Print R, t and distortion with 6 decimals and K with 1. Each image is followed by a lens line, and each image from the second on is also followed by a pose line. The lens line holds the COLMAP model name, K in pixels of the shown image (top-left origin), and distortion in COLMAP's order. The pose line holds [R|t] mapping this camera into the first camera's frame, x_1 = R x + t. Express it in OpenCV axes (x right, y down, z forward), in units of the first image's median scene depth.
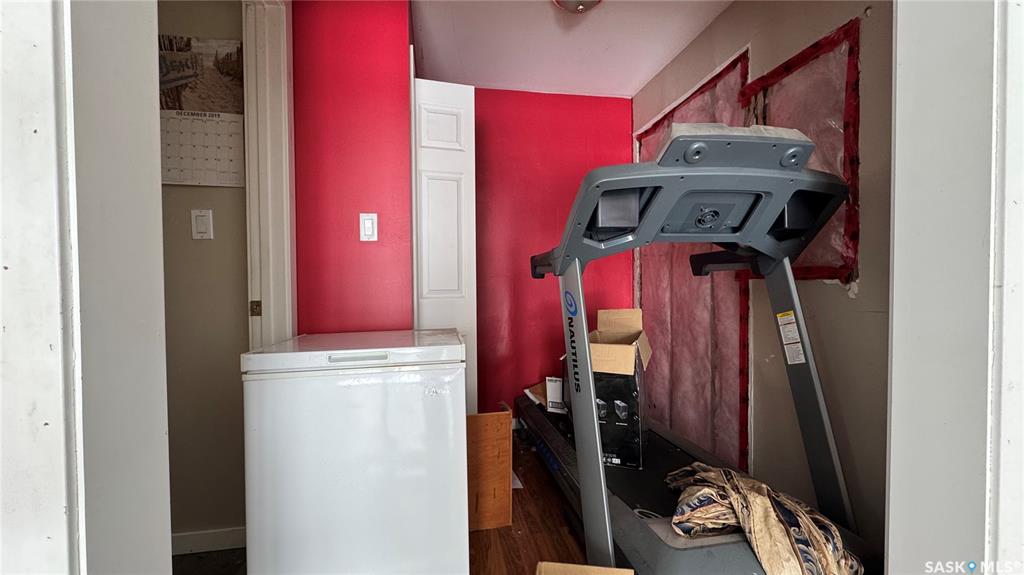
lens RADIAL K [[405.9, 0, 512.0], [0, 405.9, 287.5], [0, 0, 1]] dist [-0.000545, -0.000023]
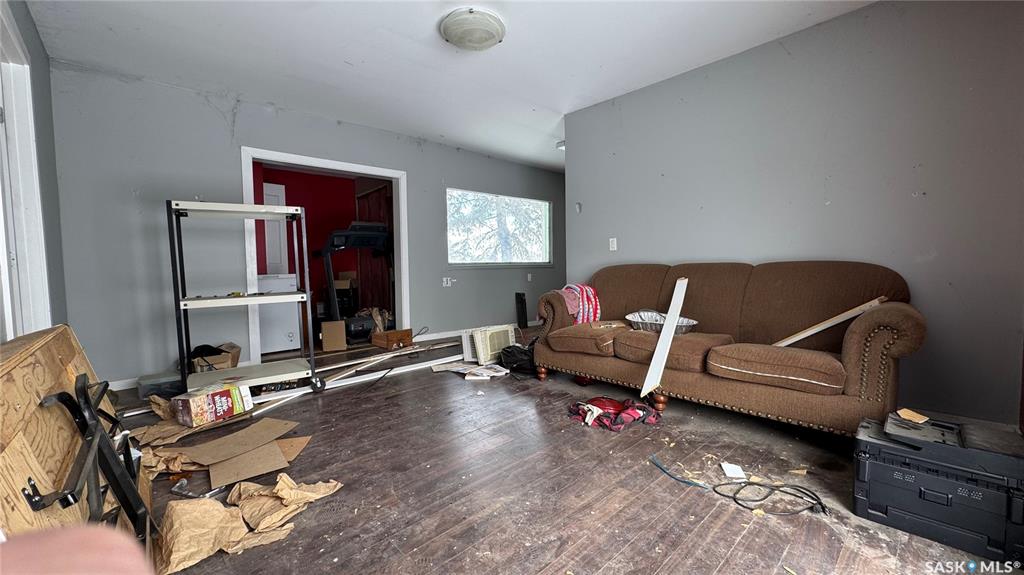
lens RADIAL K [[405.9, 0, 512.0], [0, 405.9, 287.5], [0, 0, 1]] dist [-0.000545, -0.000023]
pose [[0.838345, -0.027714, 0.544435, -0.425396], [0.013796, 0.999466, 0.029633, 0.151342], [-0.544966, -0.017332, 0.838279, -2.762512]]
